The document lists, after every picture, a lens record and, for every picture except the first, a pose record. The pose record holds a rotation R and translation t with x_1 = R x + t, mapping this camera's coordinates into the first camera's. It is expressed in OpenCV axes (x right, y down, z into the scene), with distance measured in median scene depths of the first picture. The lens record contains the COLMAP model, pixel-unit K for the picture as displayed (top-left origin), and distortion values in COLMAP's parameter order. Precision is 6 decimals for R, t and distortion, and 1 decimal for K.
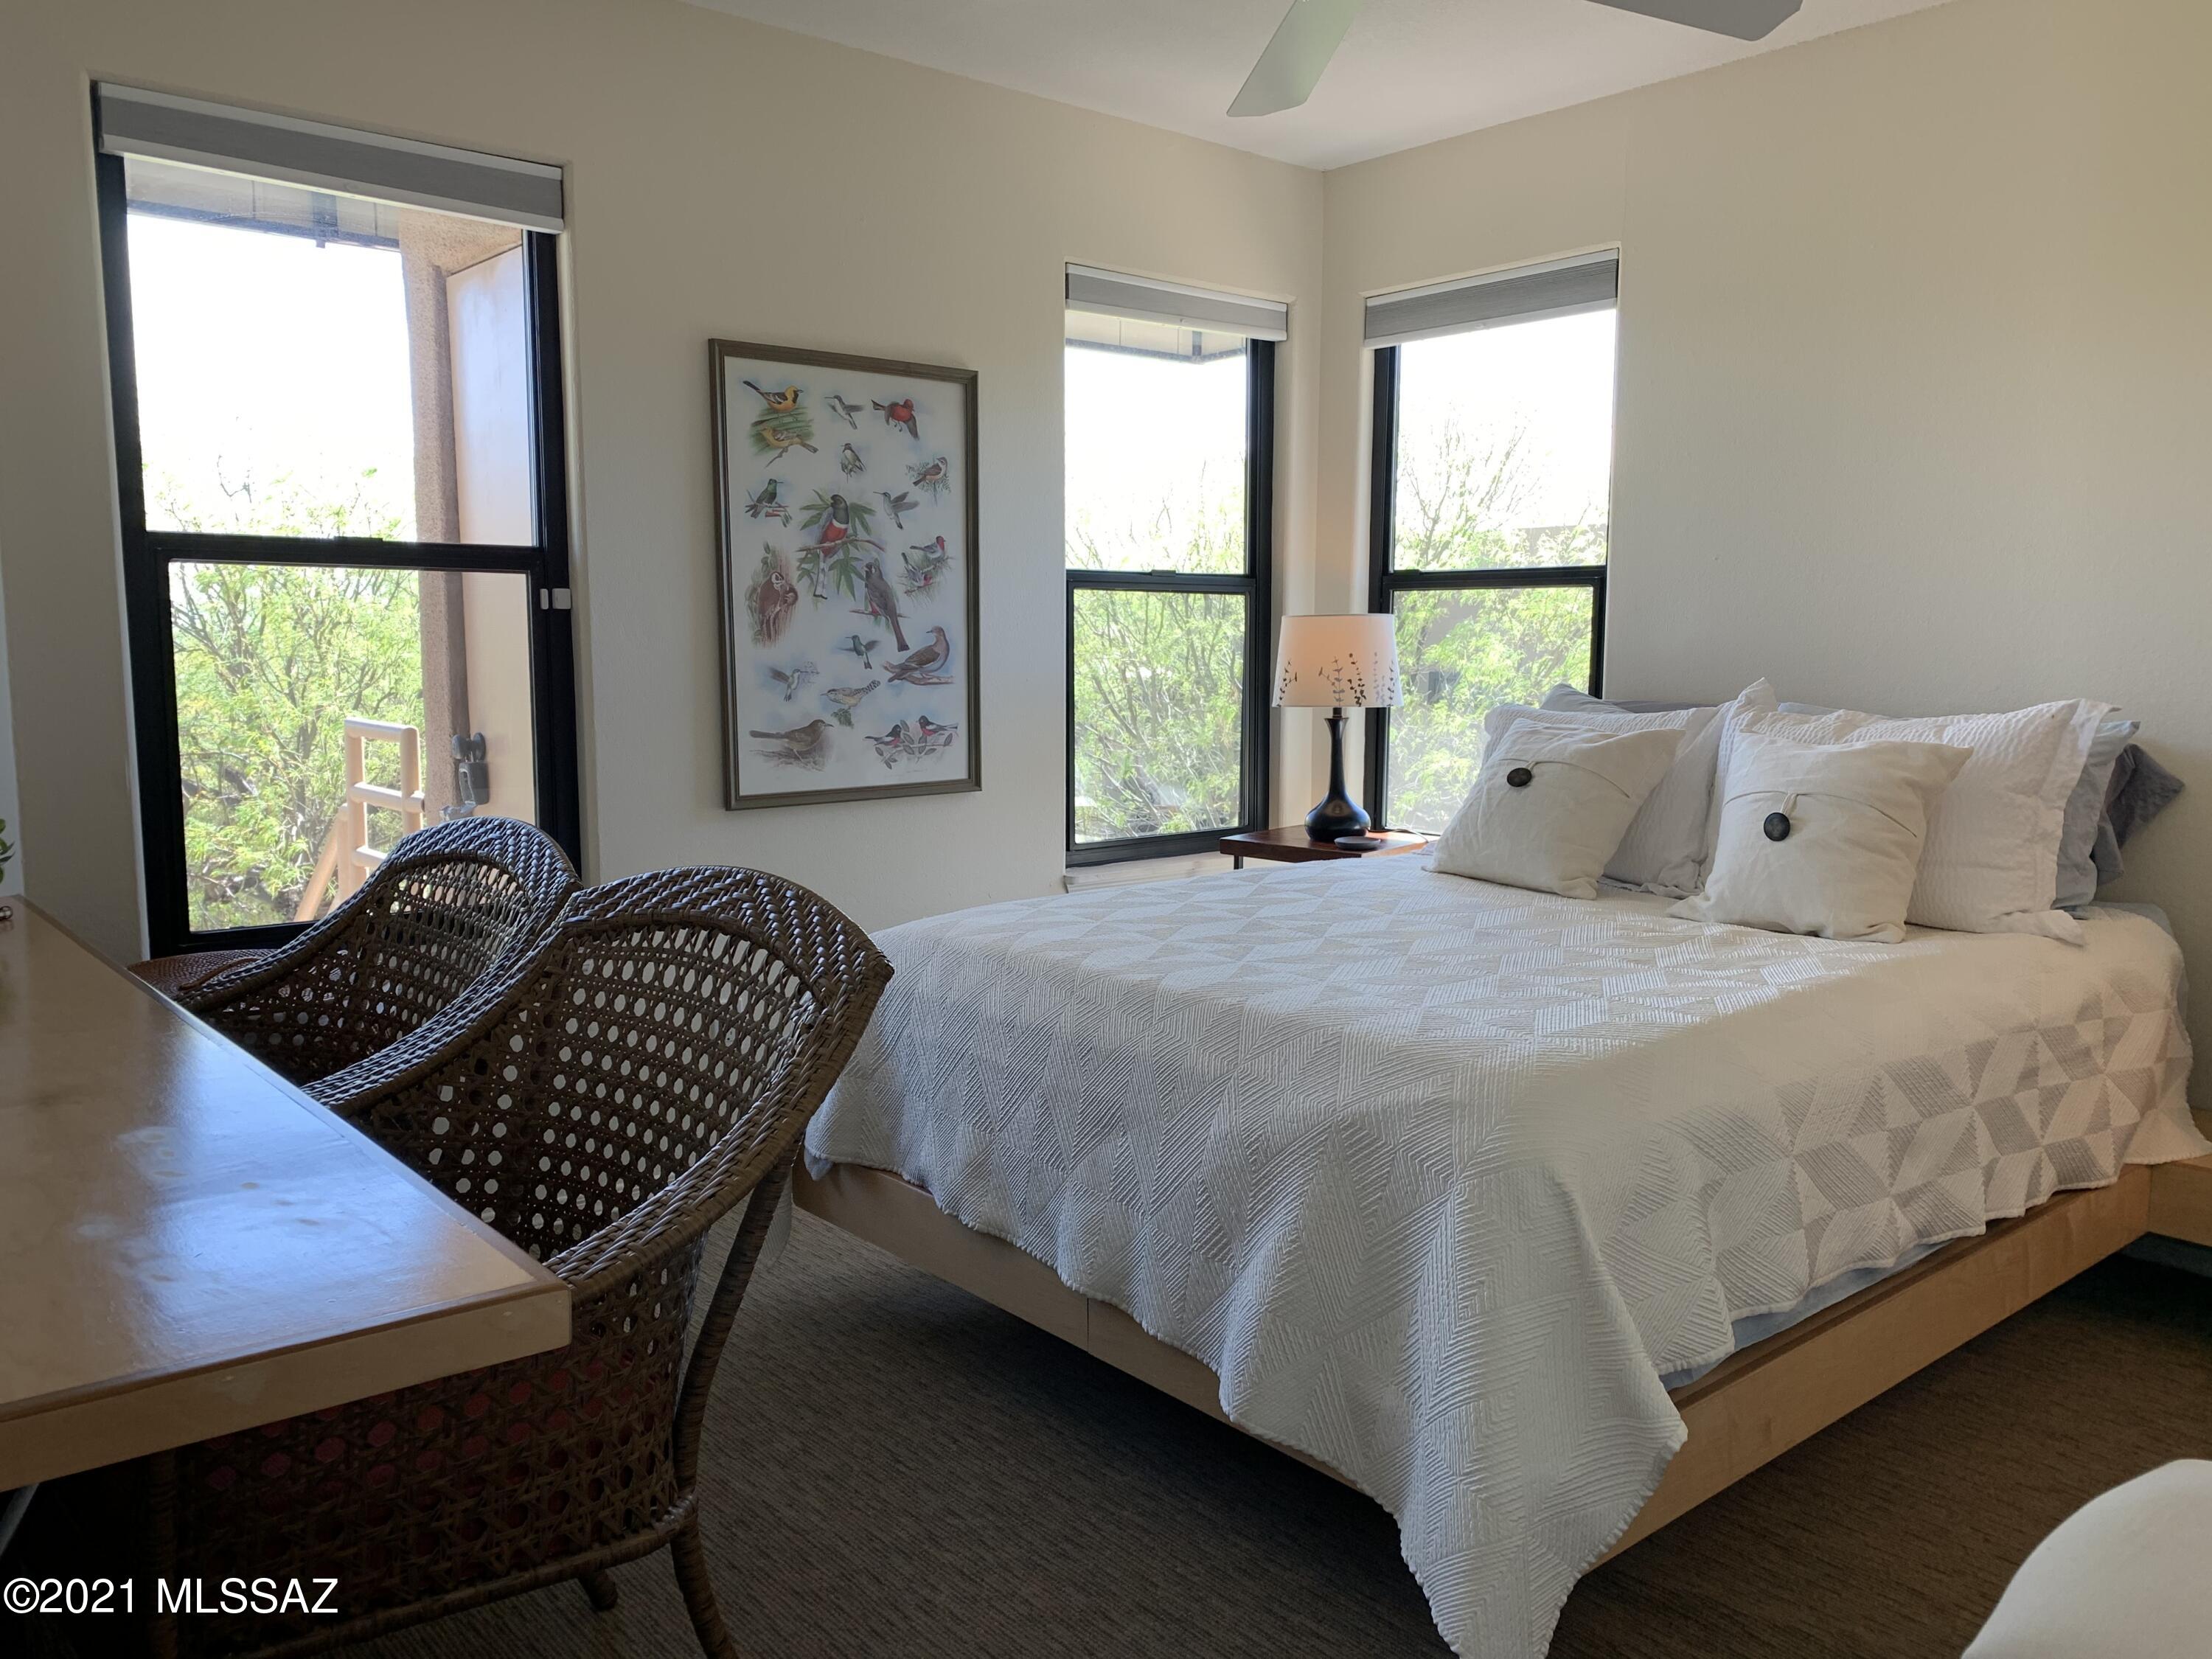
lens RADIAL K [[1686.9, 0, 1106.0], [0, 1686.9, 829.5], [0, 0, 1]] dist [0.051562, -0.136381]
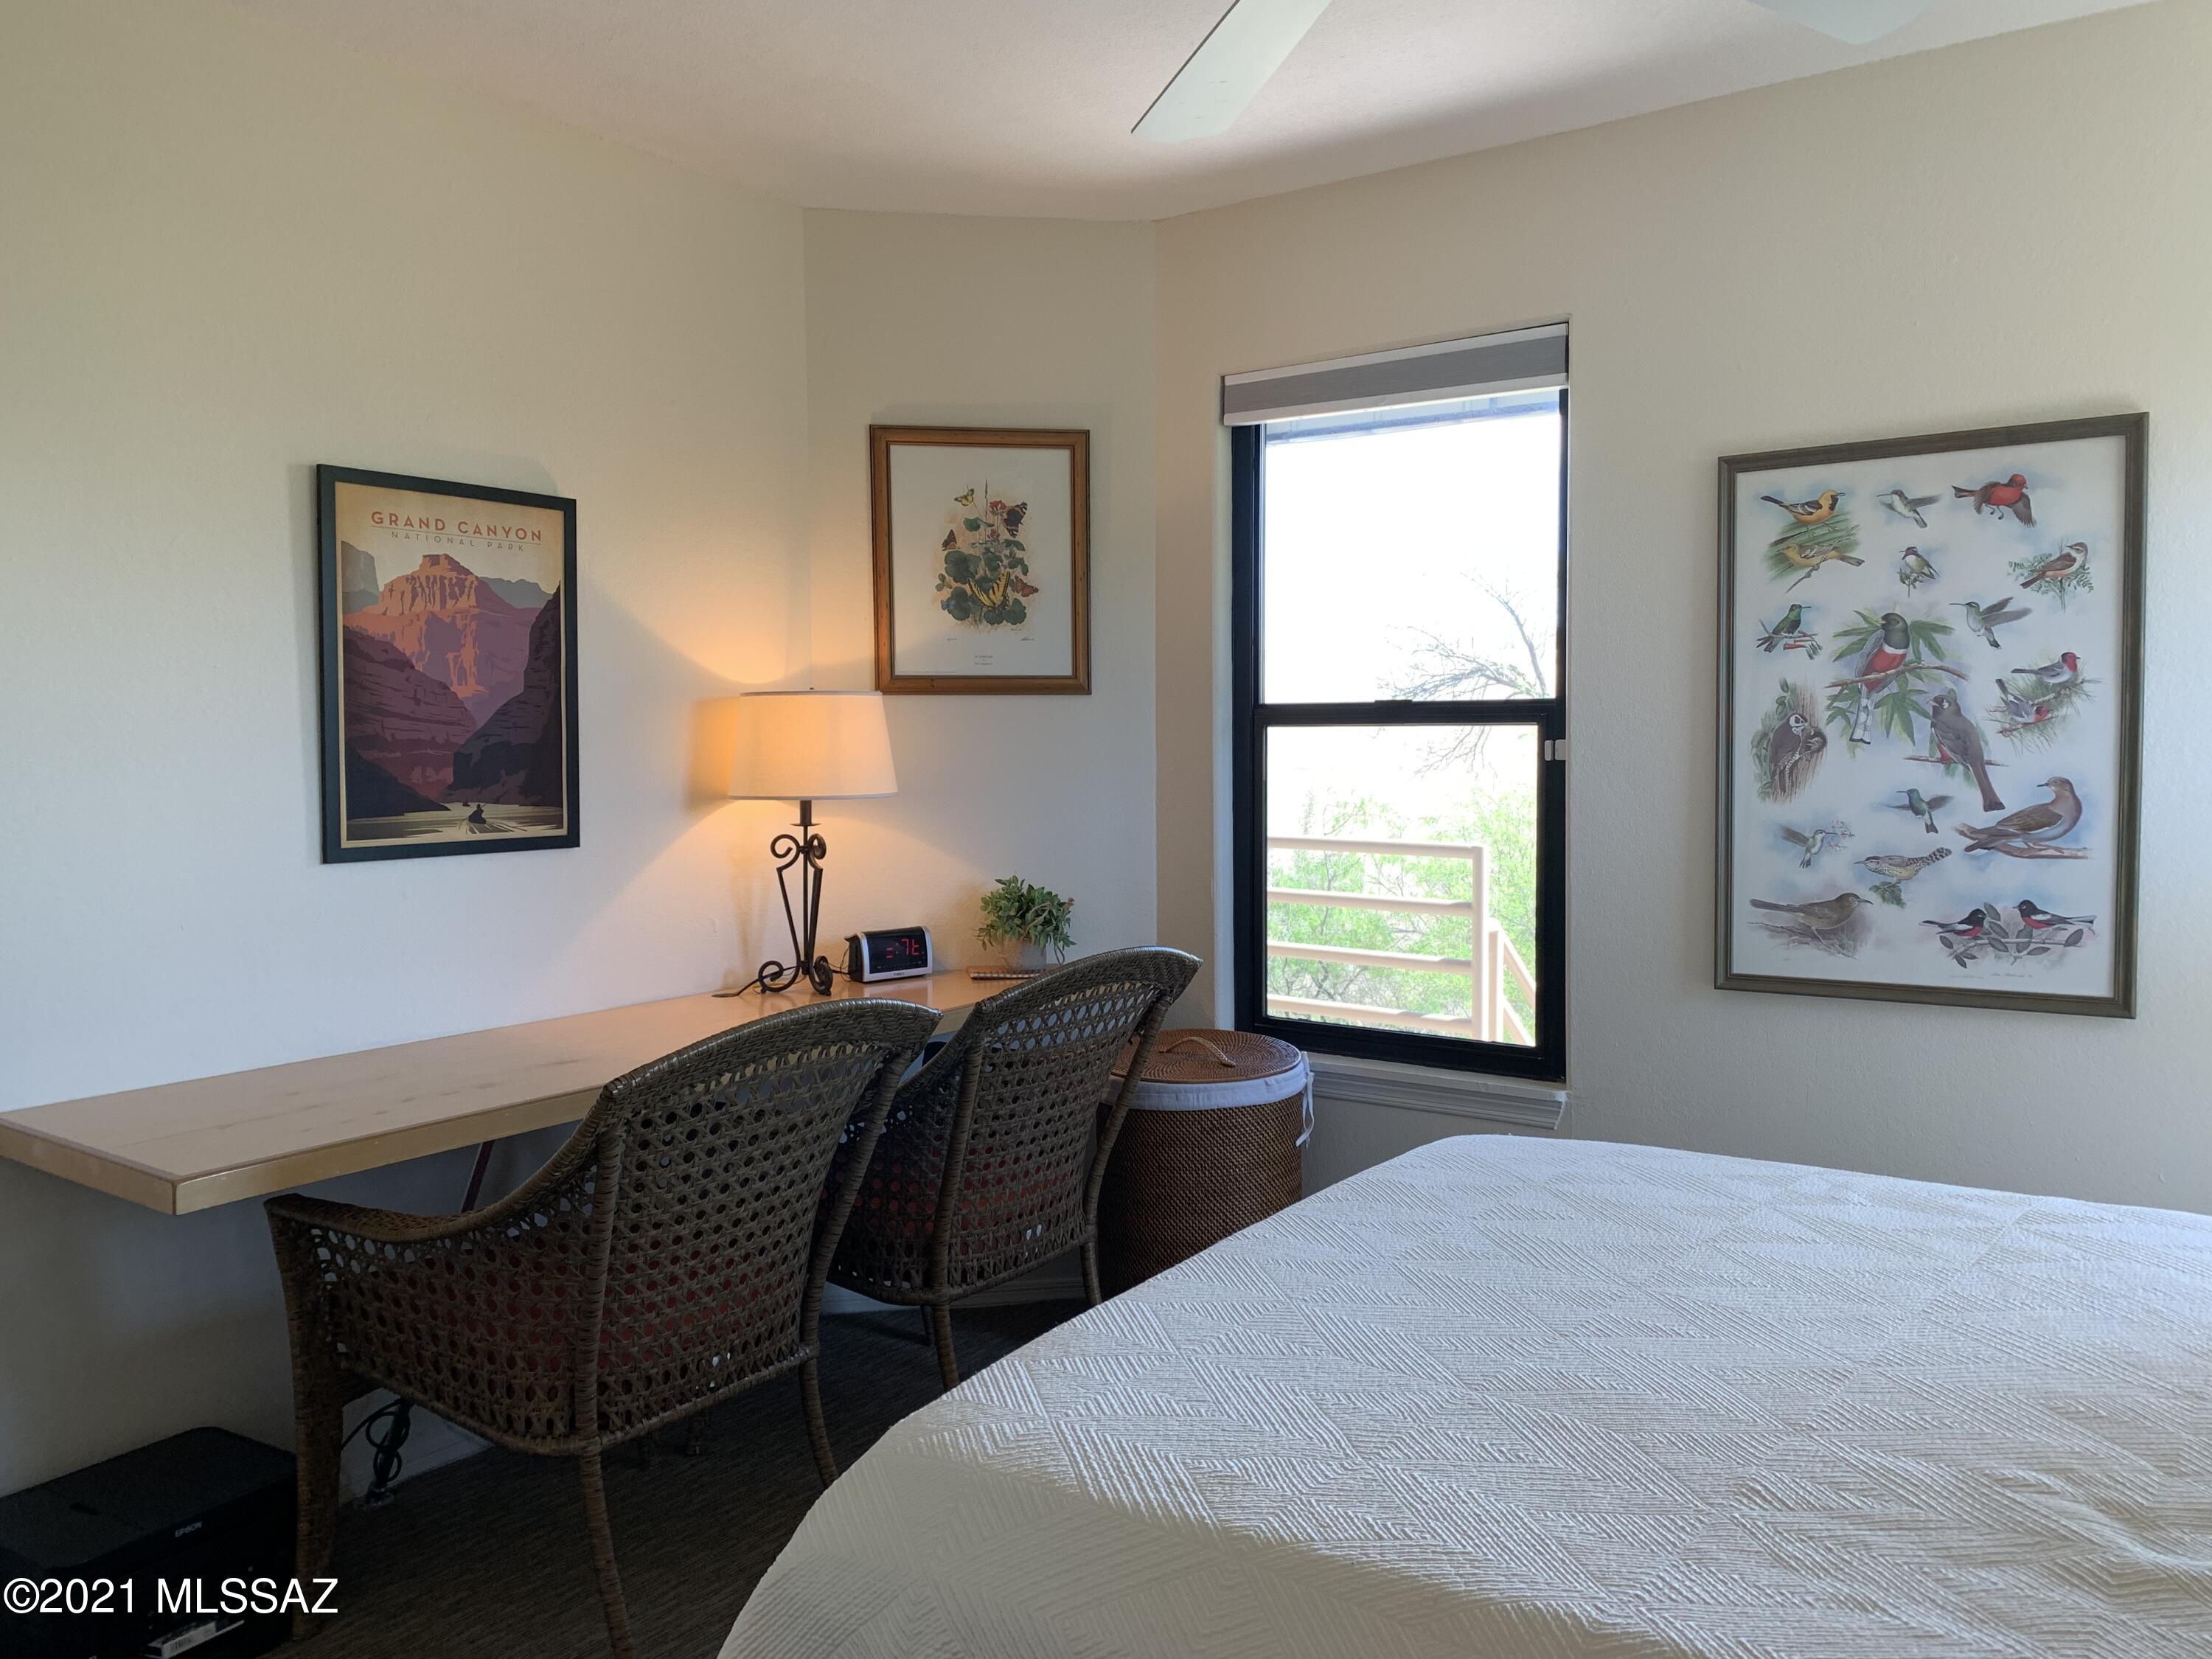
lens RADIAL K [[1686.9, 0, 1106.0], [0, 1686.9, 829.5], [0, 0, 1]] dist [0.051562, -0.136381]
pose [[0.220136, 0.031977, -0.974945, 0.532307], [-0.114863, 0.993359, 0.006646, -0.059447], [0.968683, 0.110522, 0.222347, 0.472799]]
